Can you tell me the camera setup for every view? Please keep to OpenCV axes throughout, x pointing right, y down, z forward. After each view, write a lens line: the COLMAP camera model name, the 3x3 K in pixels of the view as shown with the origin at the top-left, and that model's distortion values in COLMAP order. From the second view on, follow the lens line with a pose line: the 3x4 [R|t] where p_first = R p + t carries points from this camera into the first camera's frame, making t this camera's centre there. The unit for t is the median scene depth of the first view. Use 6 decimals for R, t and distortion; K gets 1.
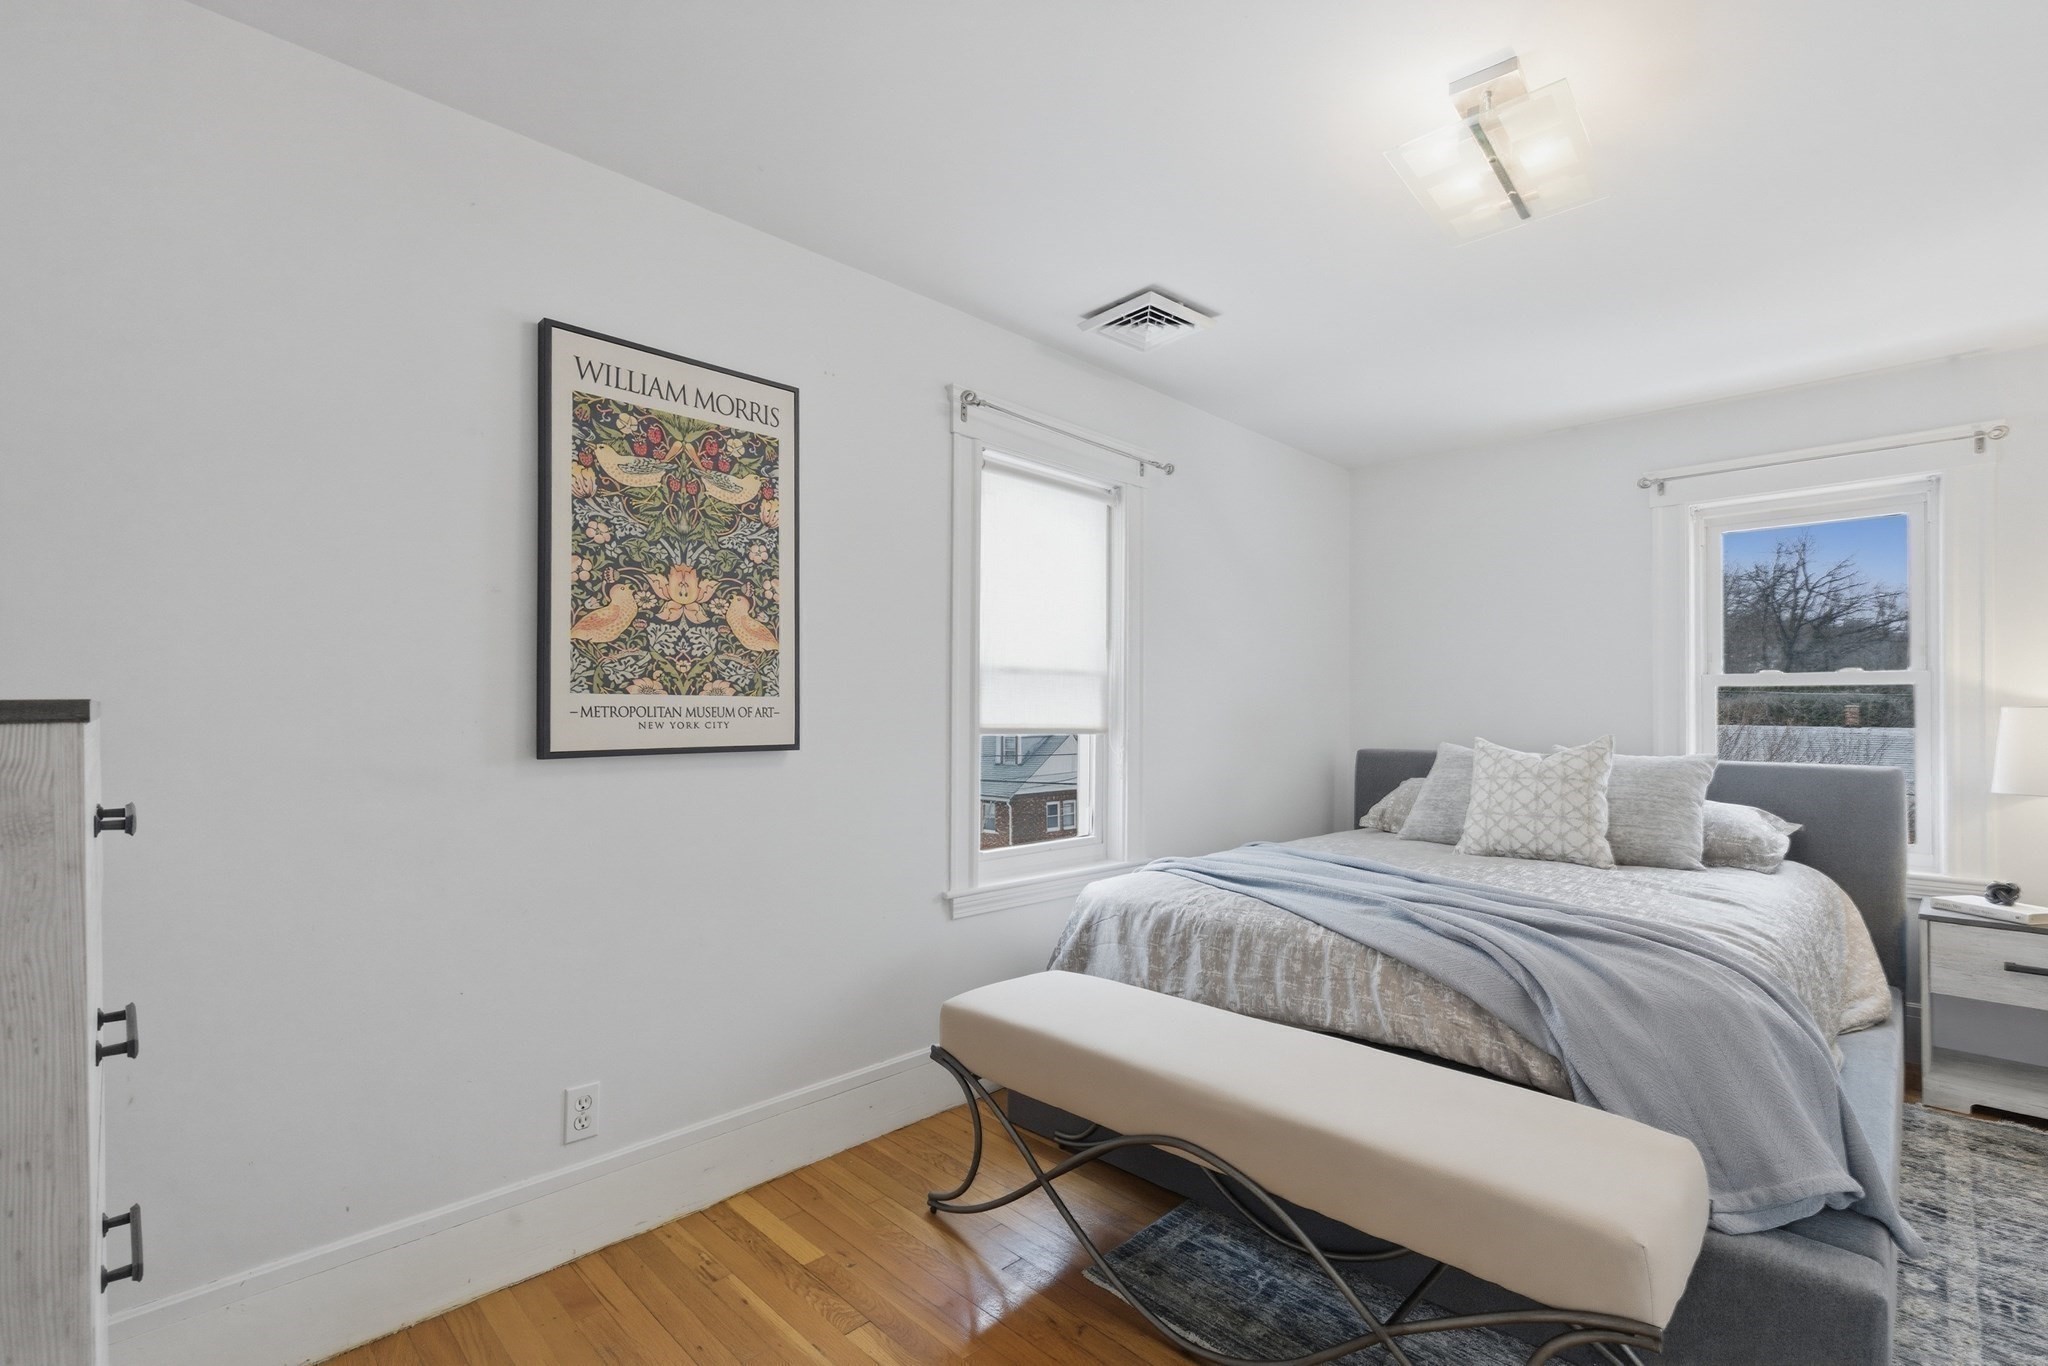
lens RADIAL K [[939.3, 0, 1023.0], [0, 939.3, 710.4], [0, 0, 1]] dist [0.000266, -0.000307]
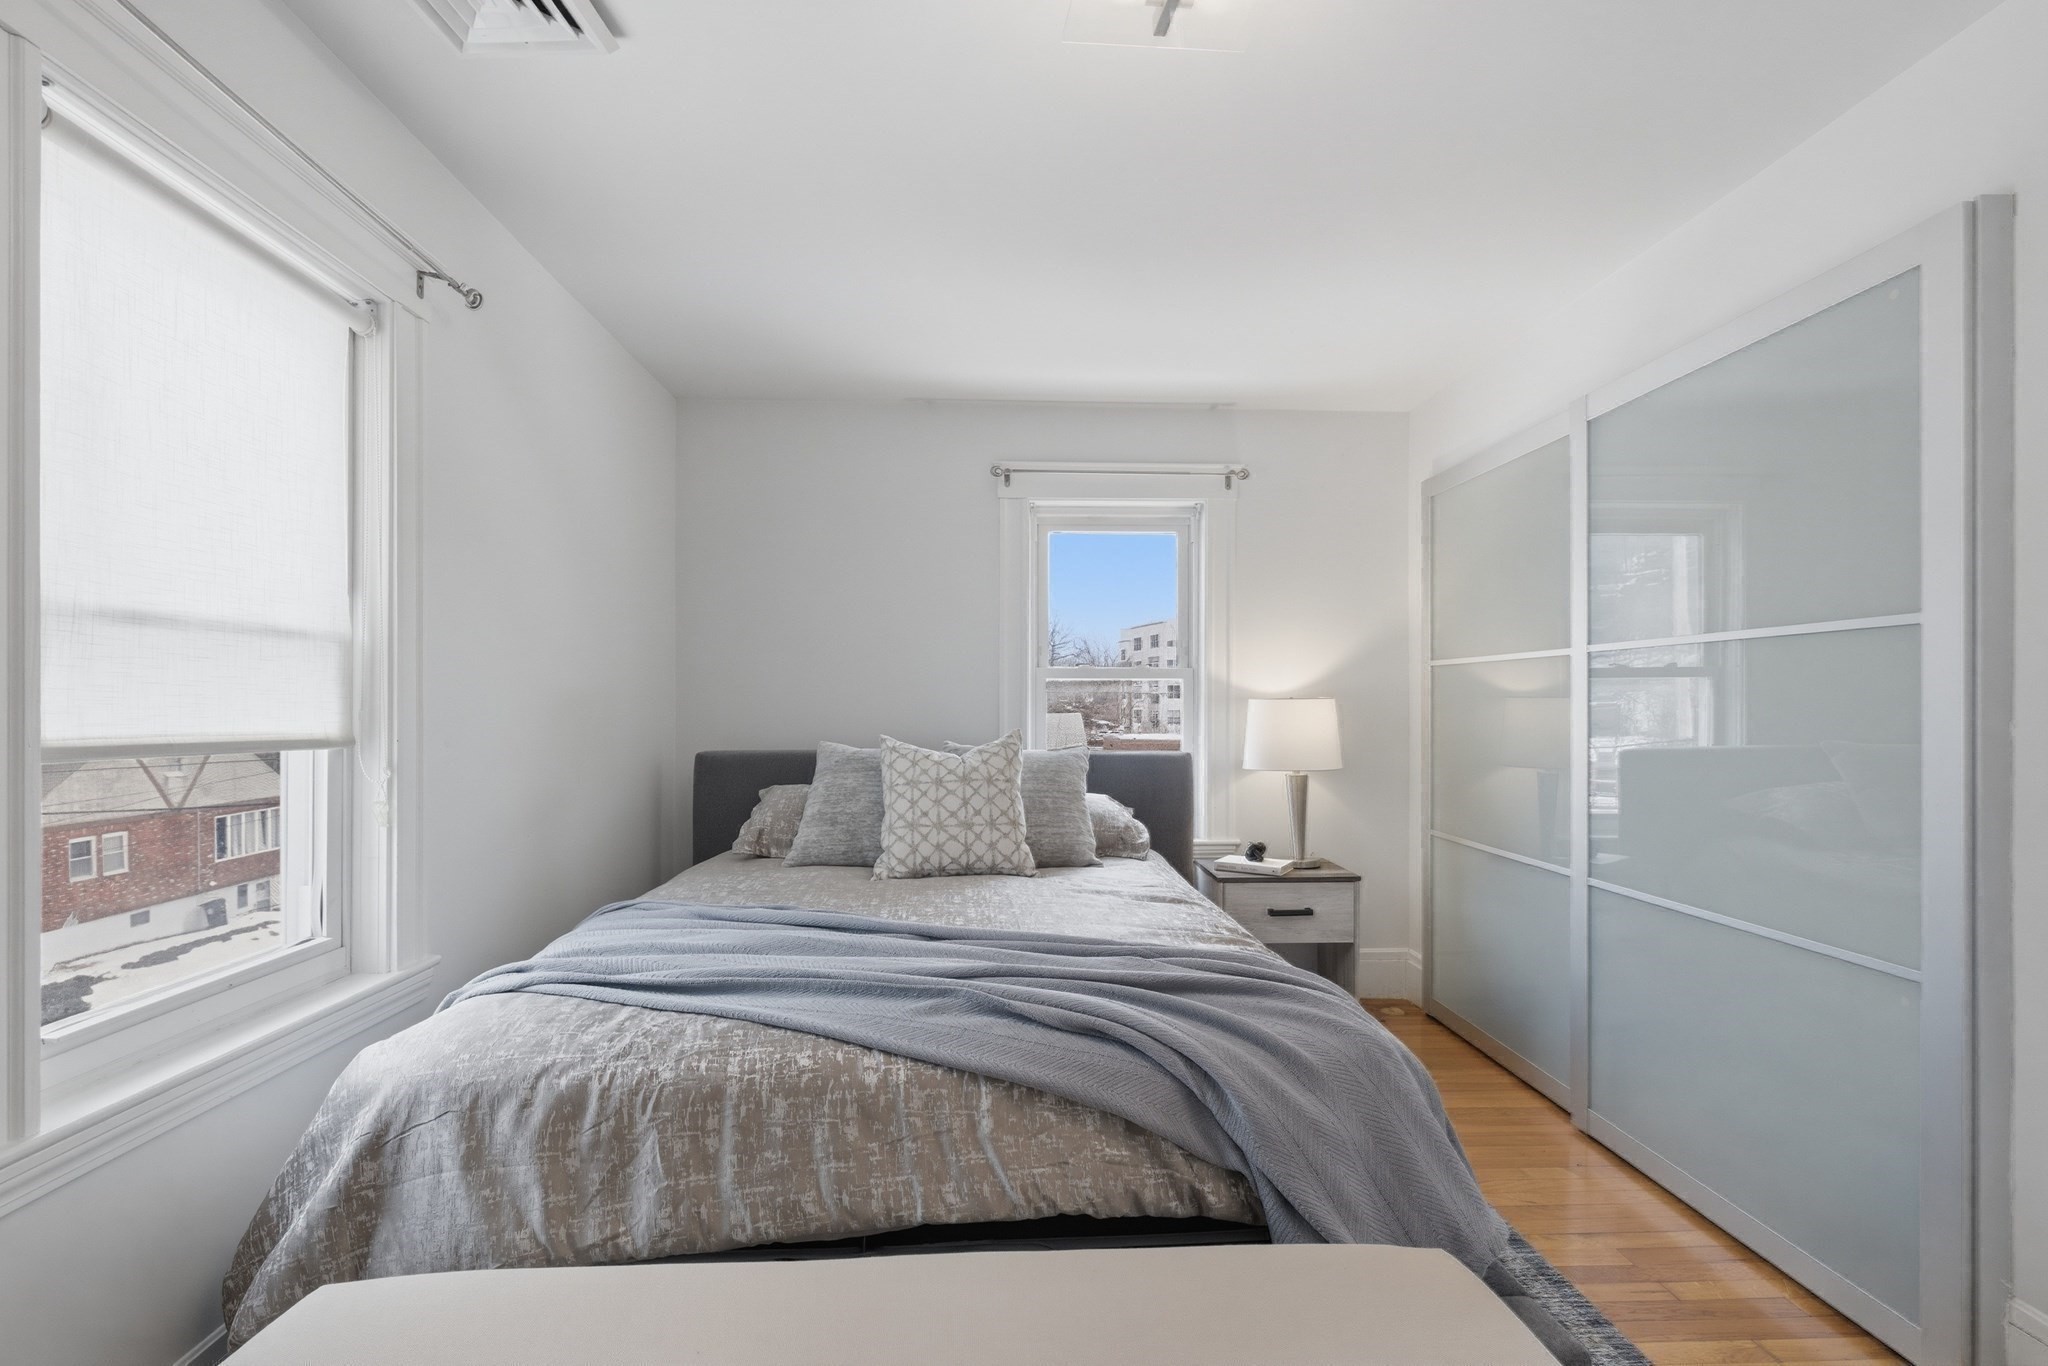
lens RADIAL K [[939.3, 0, 1023.0], [0, 939.3, 710.4], [0, 0, 1]] dist [0.000266, -0.000307]
pose [[0.678232, -0.009154, 0.734791, -0.055723], [0.002887, 0.999948, 0.009793, -0.001468], [-0.734842, -0.004521, 0.678223, 0.394395]]
